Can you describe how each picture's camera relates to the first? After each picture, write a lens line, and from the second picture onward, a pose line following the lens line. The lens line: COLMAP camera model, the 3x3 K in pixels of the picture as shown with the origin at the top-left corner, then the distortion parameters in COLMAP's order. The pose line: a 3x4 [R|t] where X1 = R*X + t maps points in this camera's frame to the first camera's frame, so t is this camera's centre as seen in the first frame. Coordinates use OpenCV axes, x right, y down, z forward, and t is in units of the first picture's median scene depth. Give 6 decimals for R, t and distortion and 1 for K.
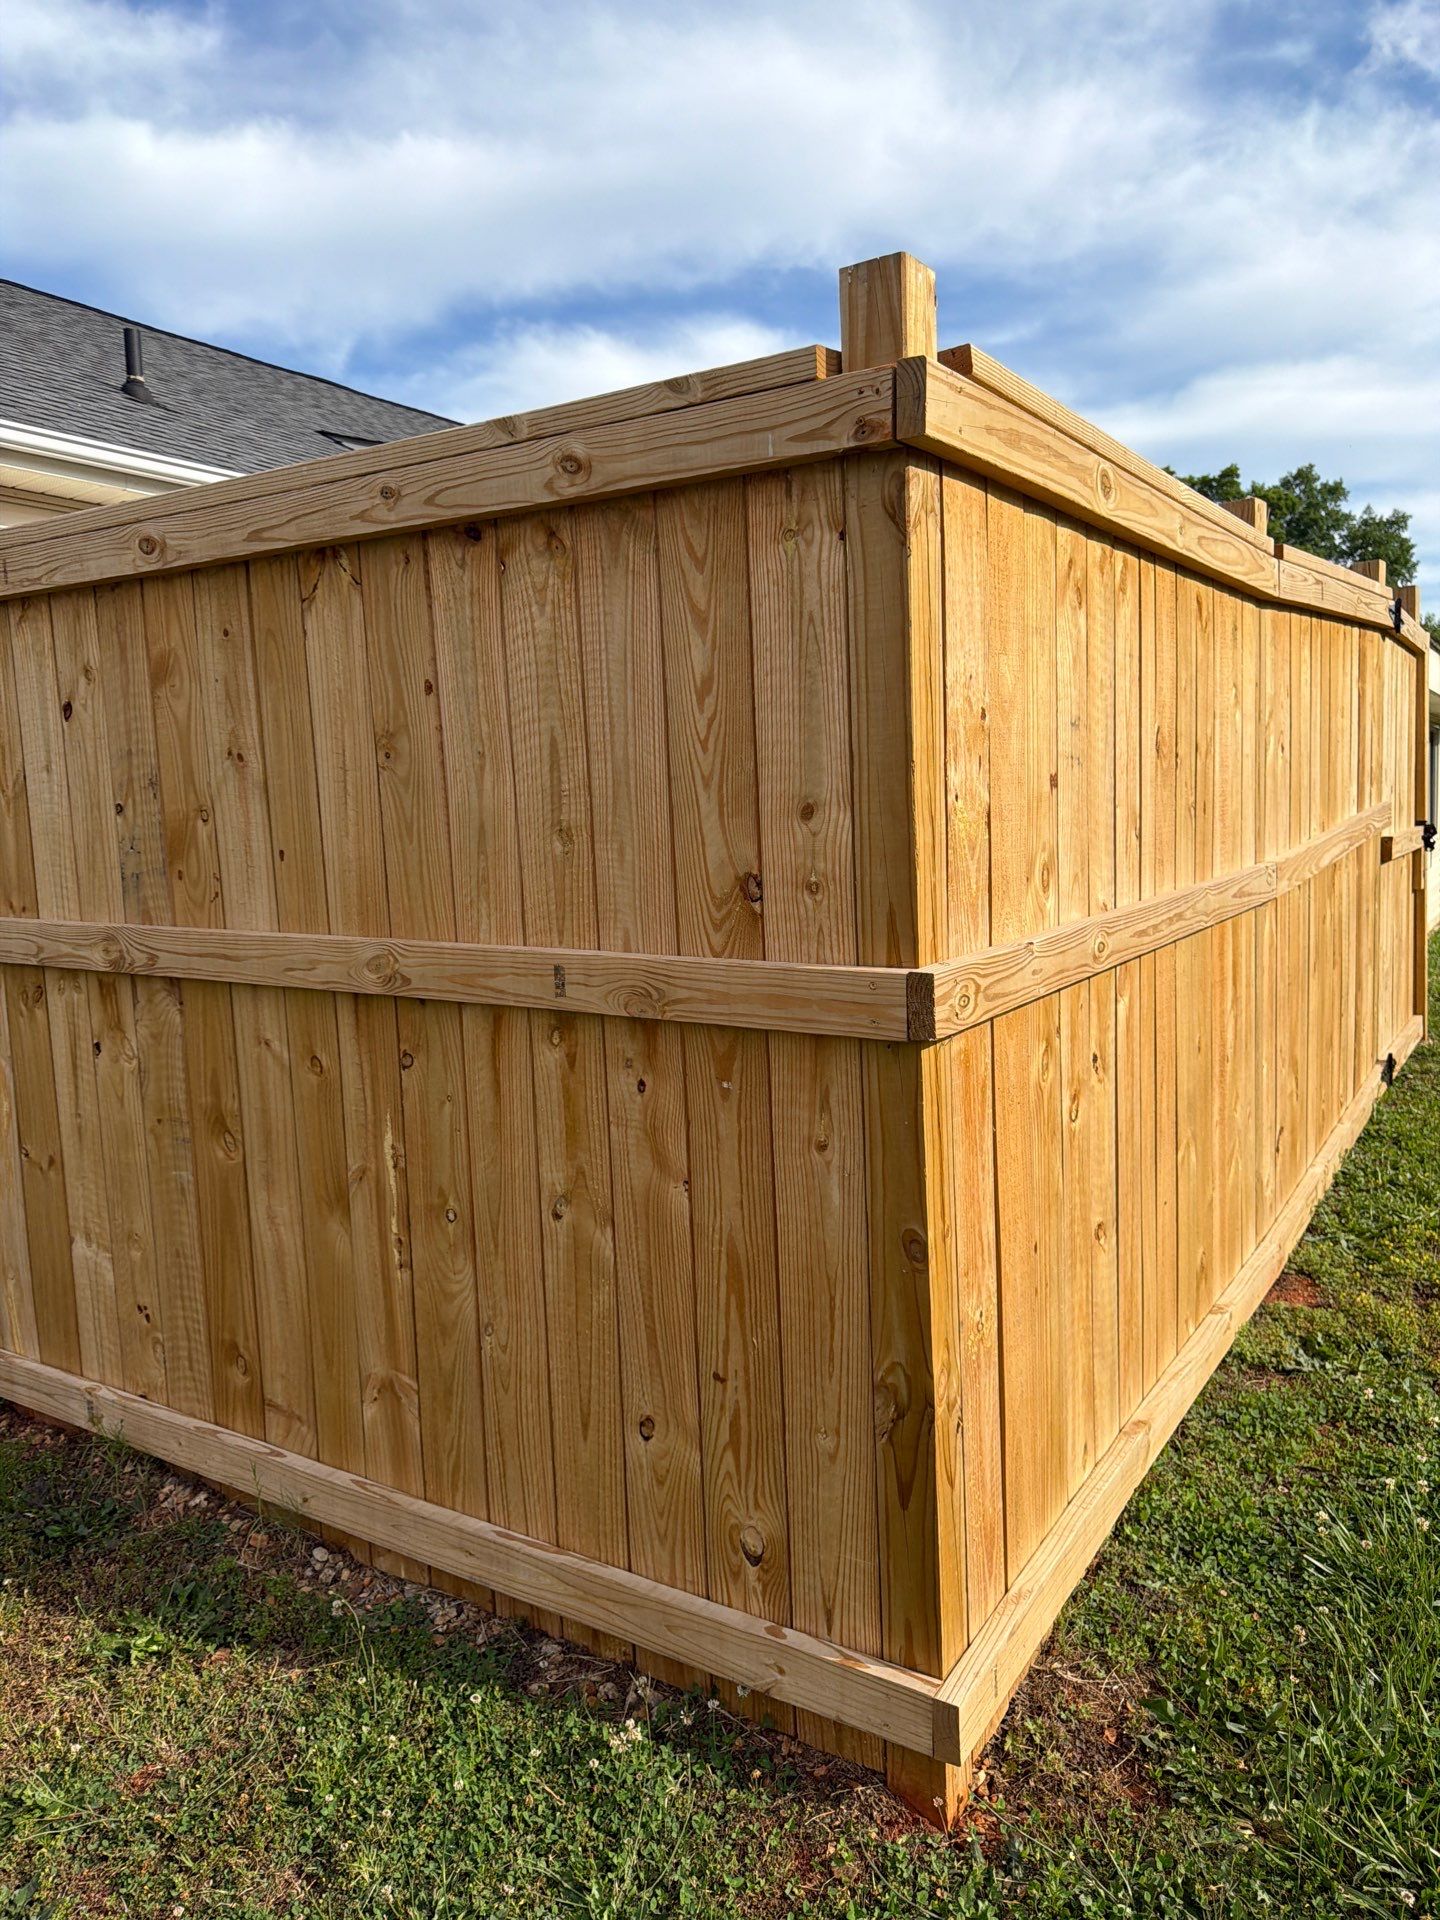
lens RADIAL K [[1364.2, 0, 727.3], [0, 1364.2, 957.8], [0, 0, 1]] dist [0.024756, -0.024688]
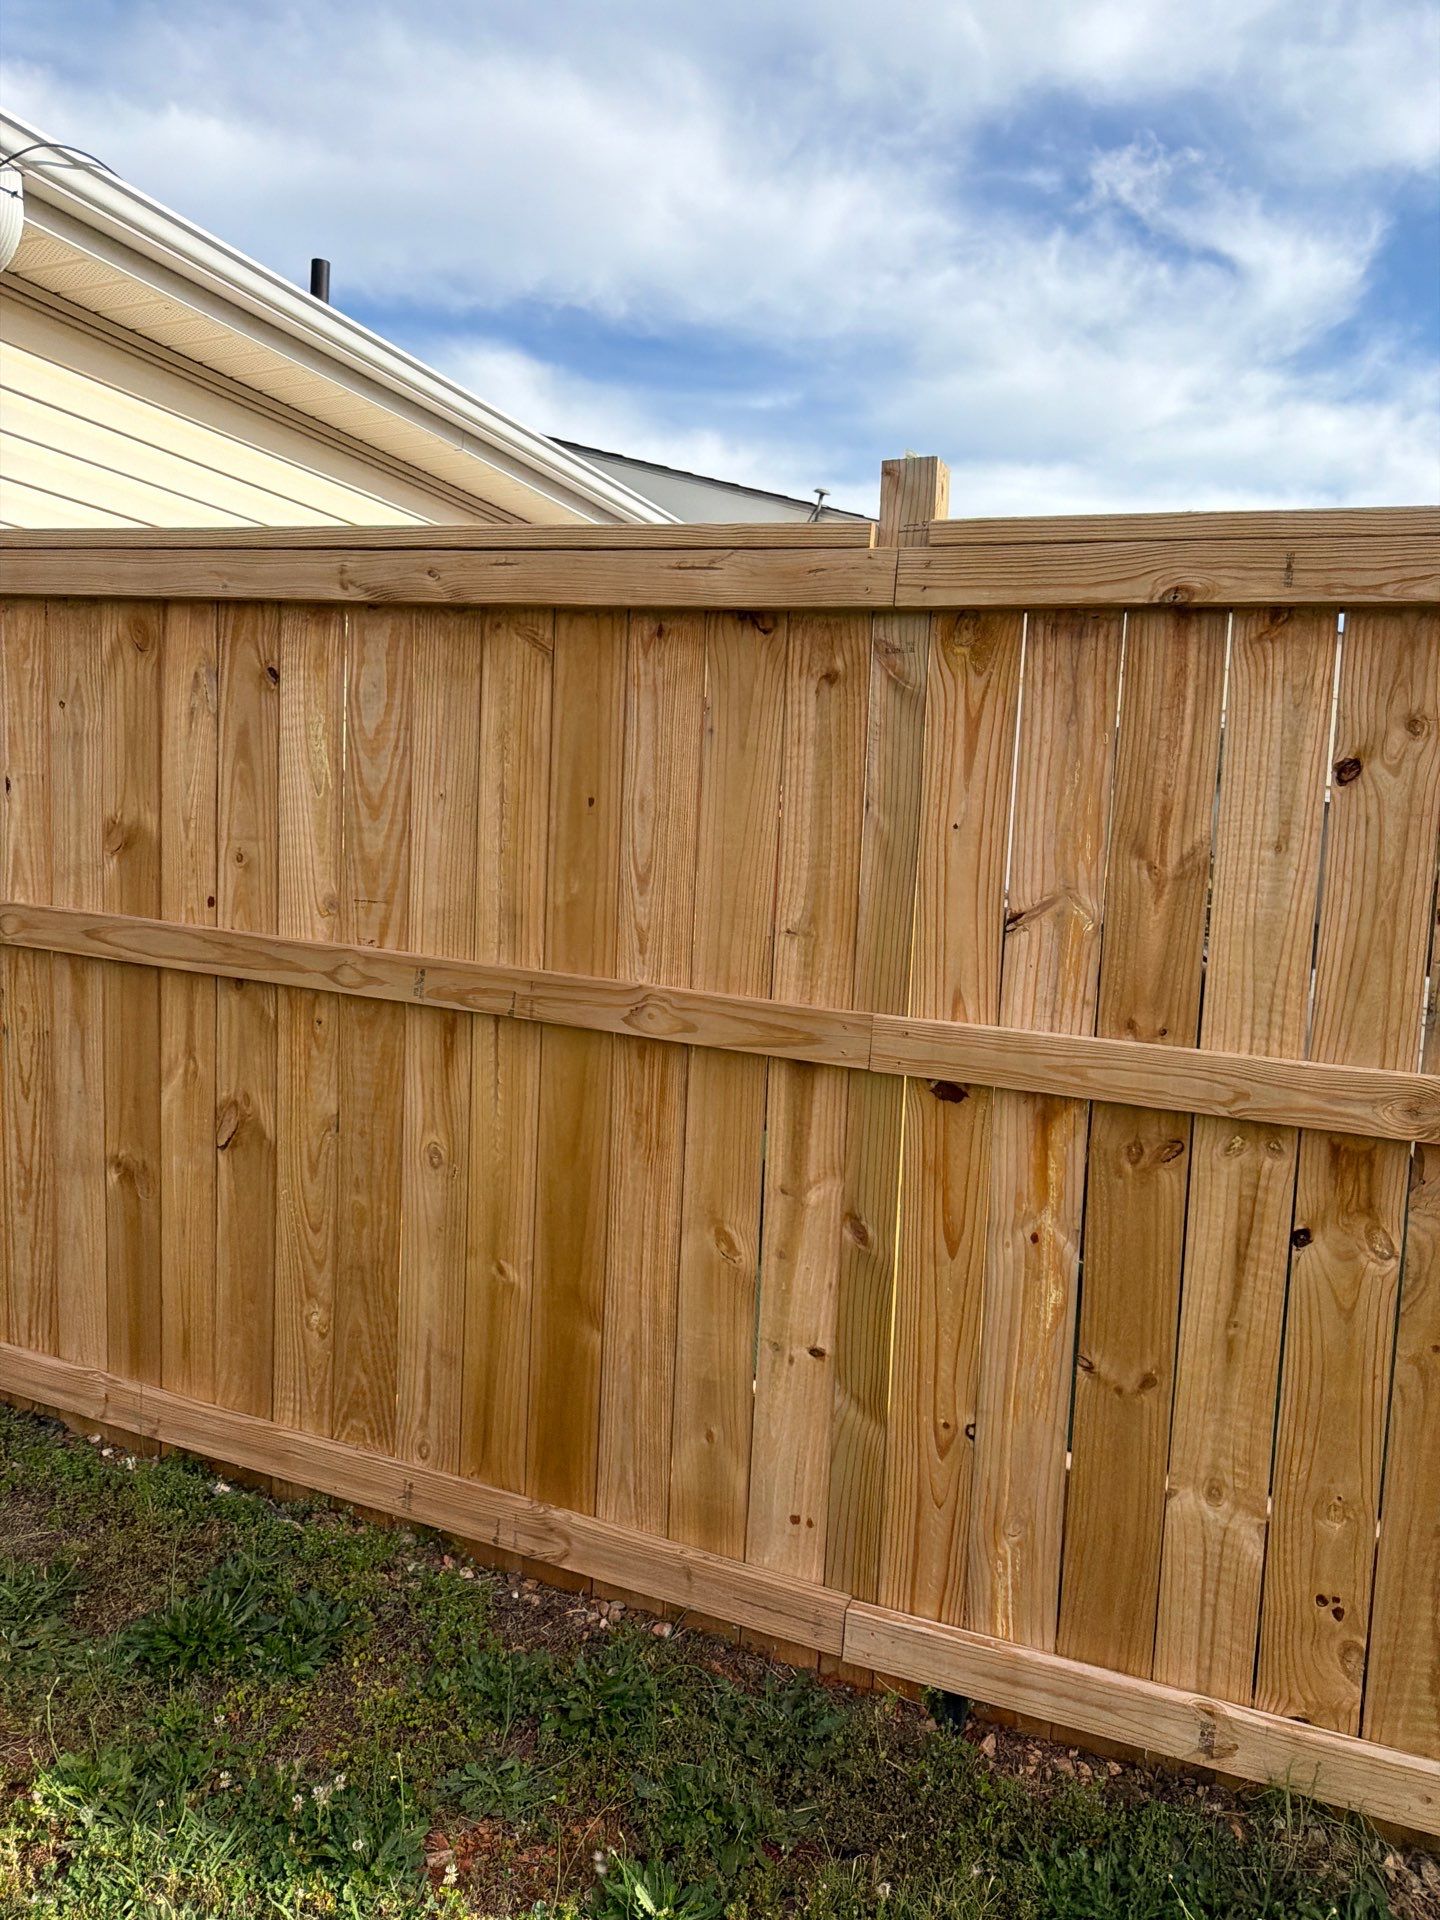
lens RADIAL K [[1364.2, 0, 713.5], [0, 1364.2, 958.1], [0, 0, 1]] dist [0.024756, -0.024688]
pose [[0.980489, 0.063966, 0.185874, -0.899854], [-0.059165, 0.997758, -0.031267, -0.039114], [-0.187458, 0.019660, 0.982076, 0.346038]]
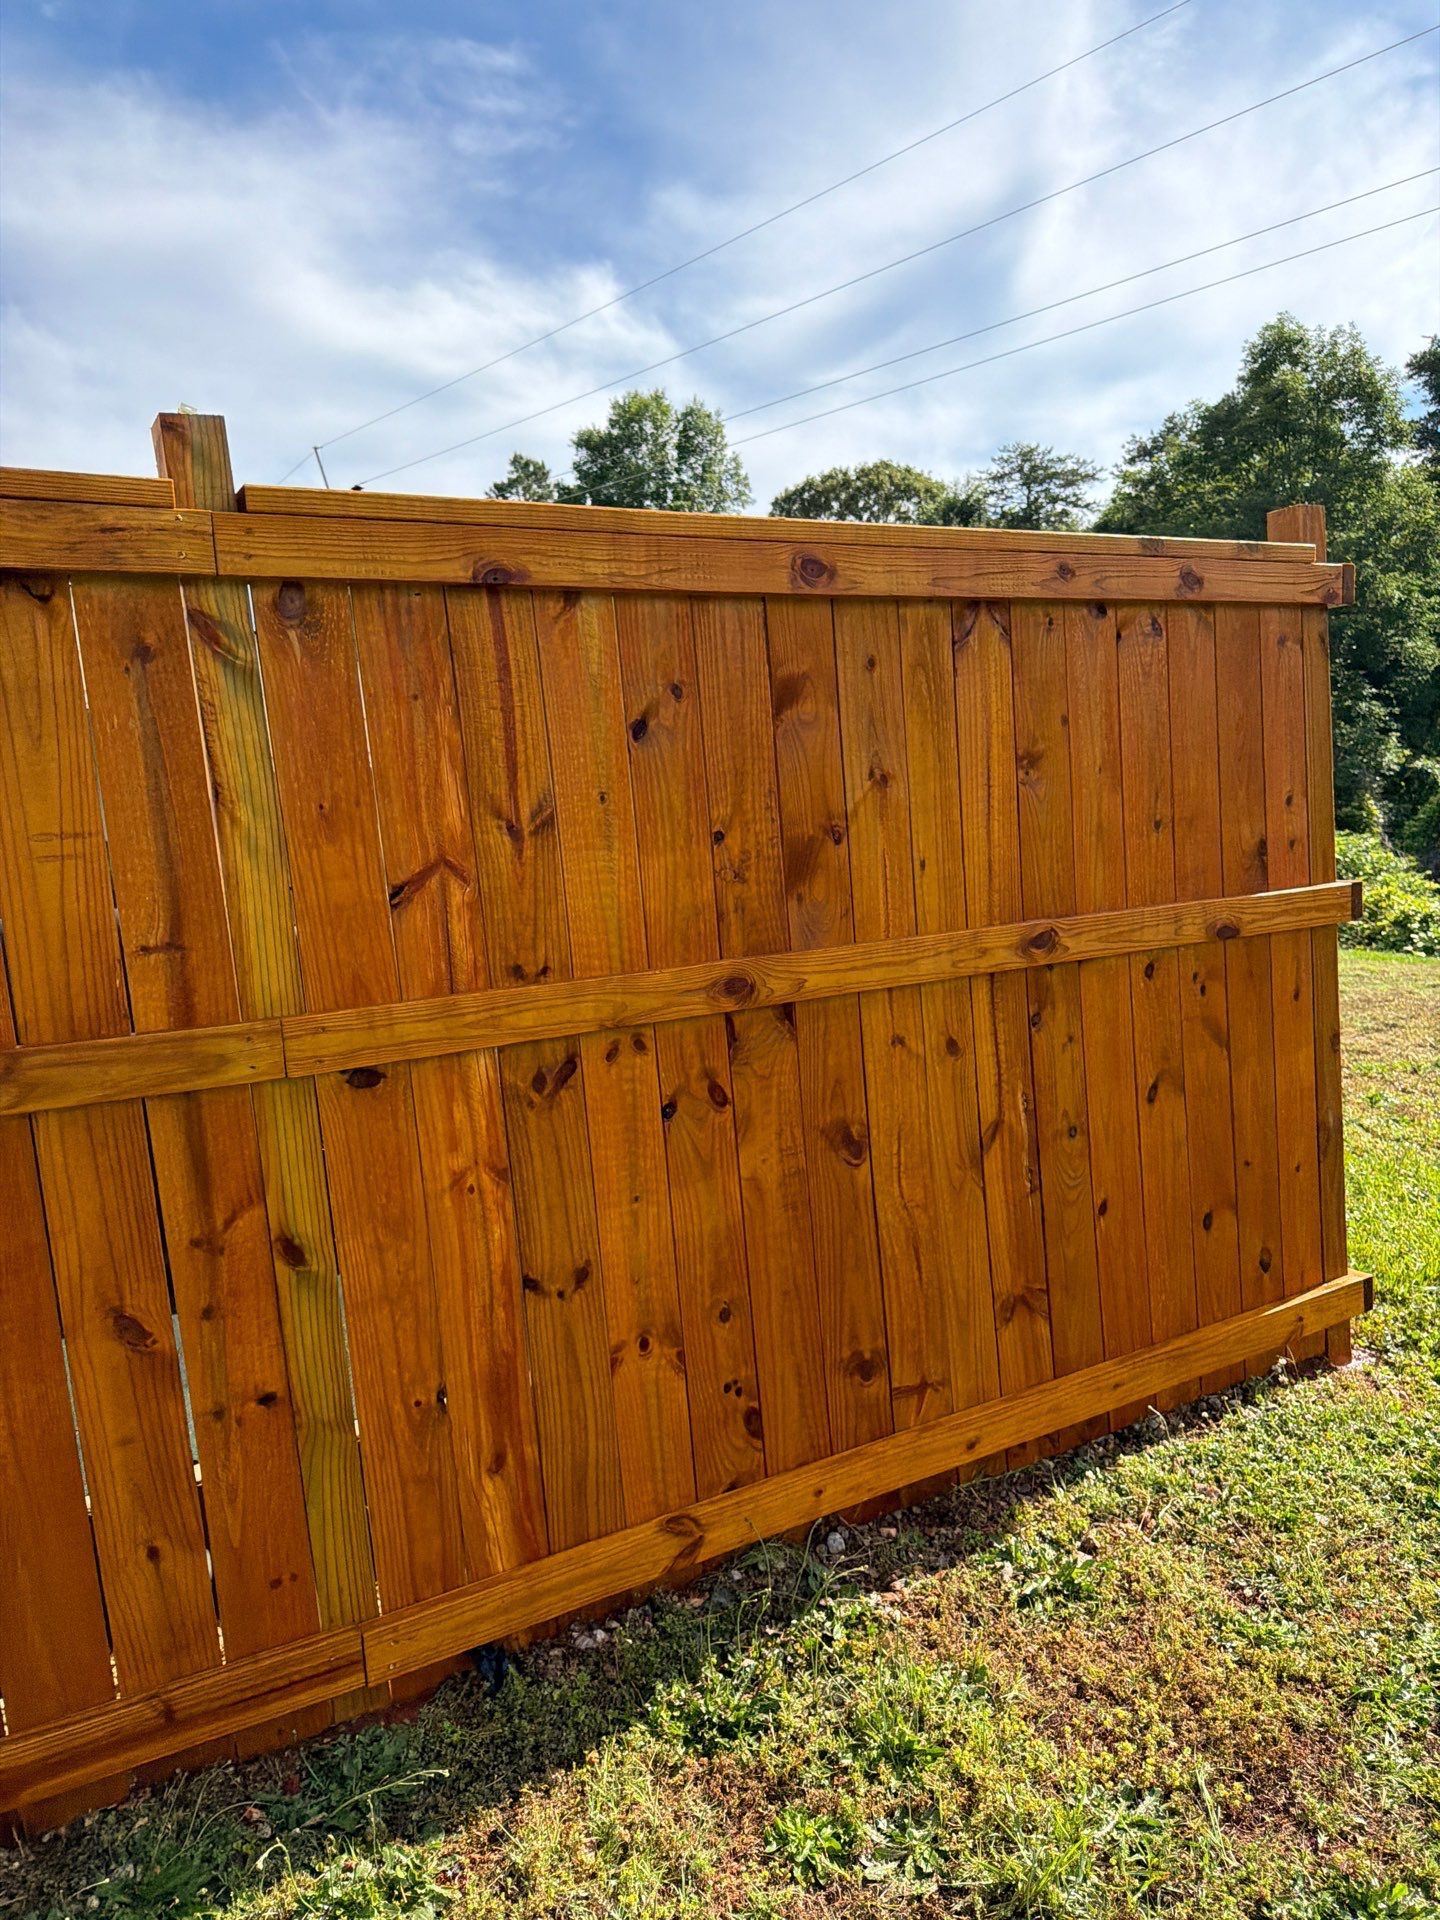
lens RADIAL K [[1364.2, 0, 722.6], [0, 1364.2, 959.5], [0, 0, 1]] dist [0.024756, -0.024688]
pose [[0.456268, -0.106032, 0.883502, -1.194443], [0.160462, 0.986403, 0.035514, -0.055632], [-0.875255, 0.125565, 0.467079, 0.544604]]
